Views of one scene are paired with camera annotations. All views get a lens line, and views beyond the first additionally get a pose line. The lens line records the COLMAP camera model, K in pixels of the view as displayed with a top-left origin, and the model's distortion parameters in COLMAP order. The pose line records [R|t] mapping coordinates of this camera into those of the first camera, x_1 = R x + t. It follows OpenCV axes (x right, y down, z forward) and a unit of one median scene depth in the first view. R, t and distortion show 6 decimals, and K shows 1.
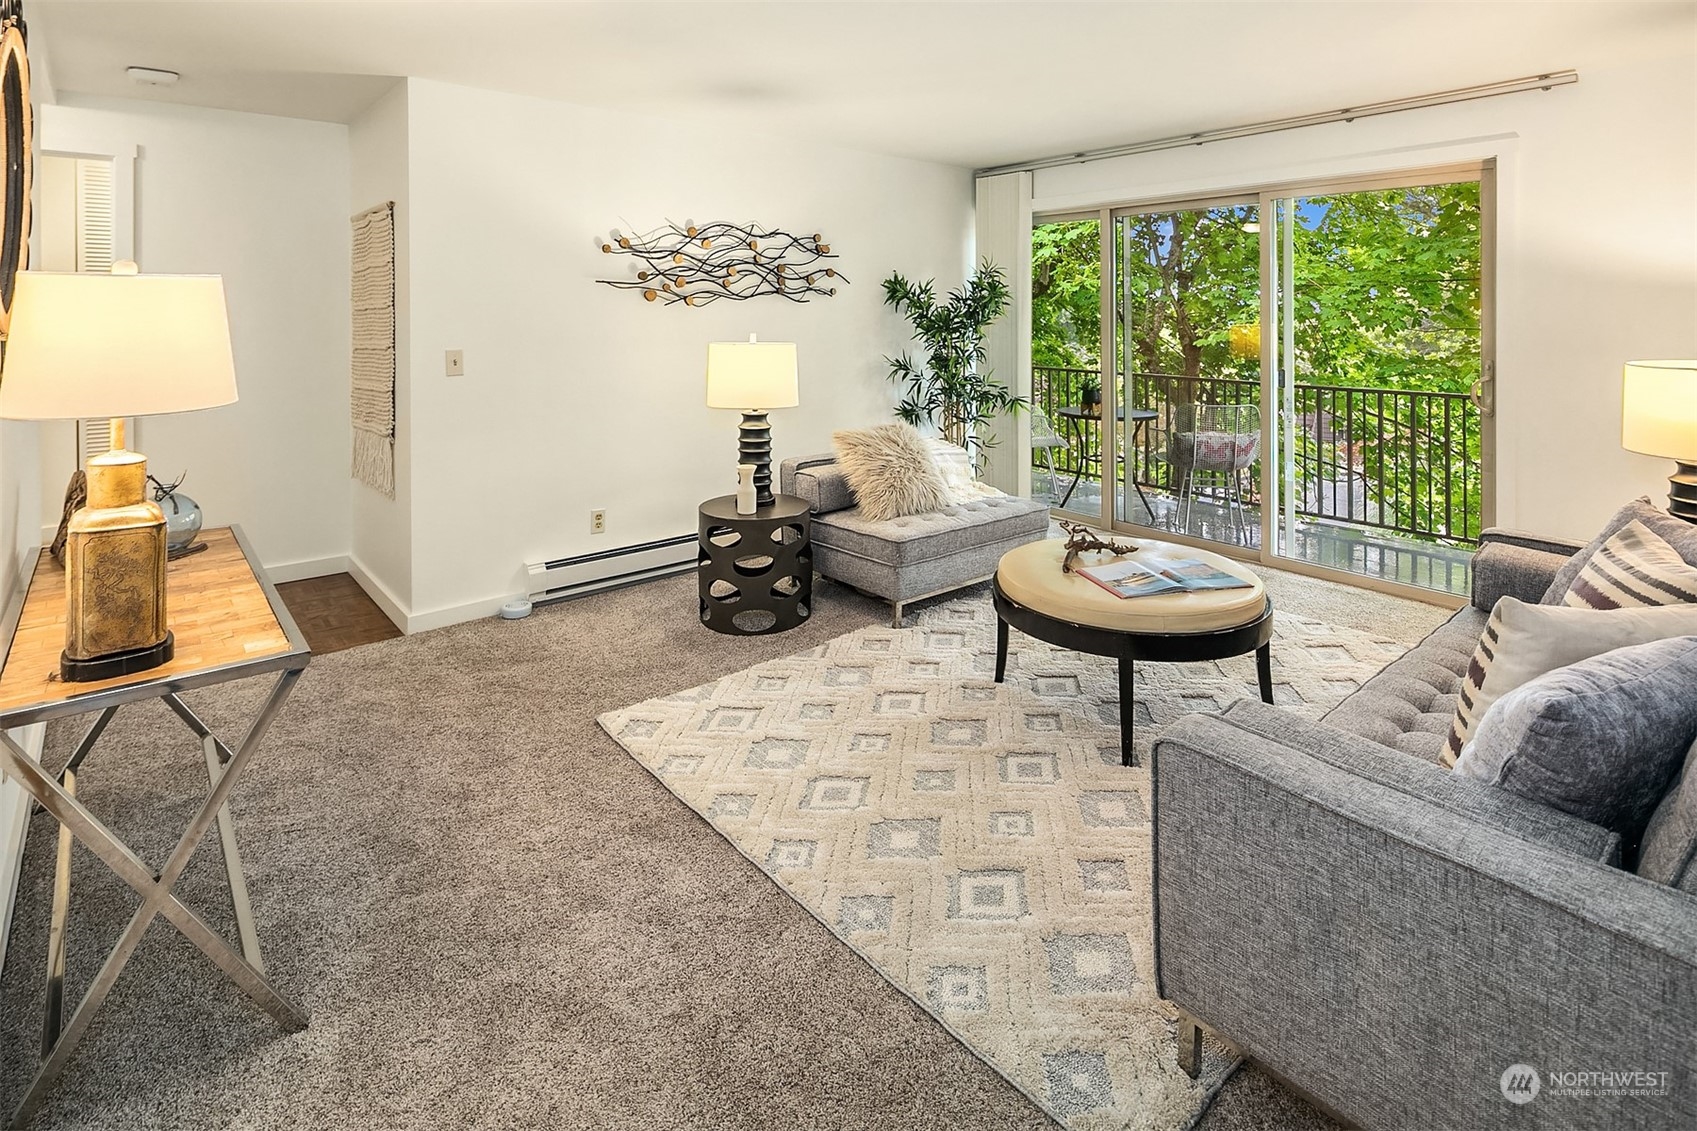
lens RADIAL K [[817.1, 0, 853.0], [0, 817.1, 616.2], [0, 0, 1]] dist [-0.004706, -0.000666]
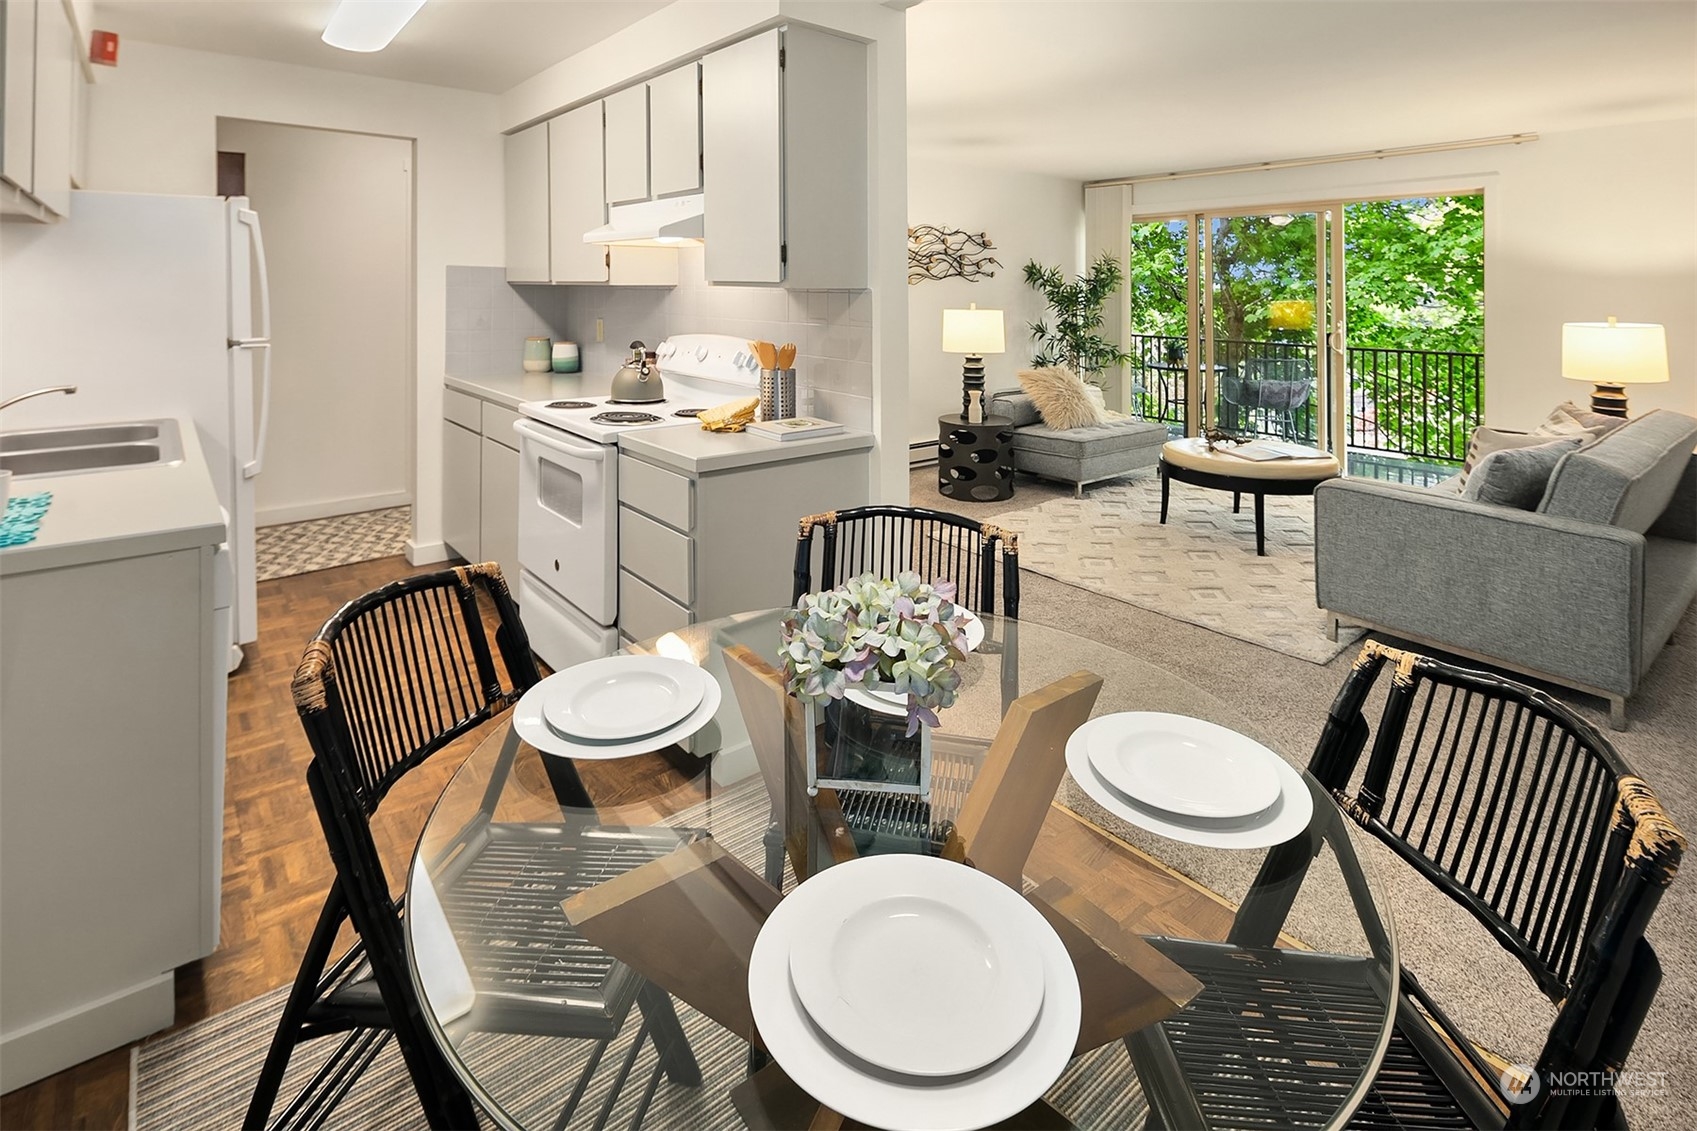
lens RADIAL K [[804.3, 0, 848.5], [0, 804.3, 565.5], [0, 0, 1]] dist [-0.000733, -0.000834]
pose [[0.999840, 0.012596, -0.012675, -0.273458], [-0.012916, 0.999592, -0.025475, 0.140085], [0.012349, 0.025635, 0.999595, -0.370919]]
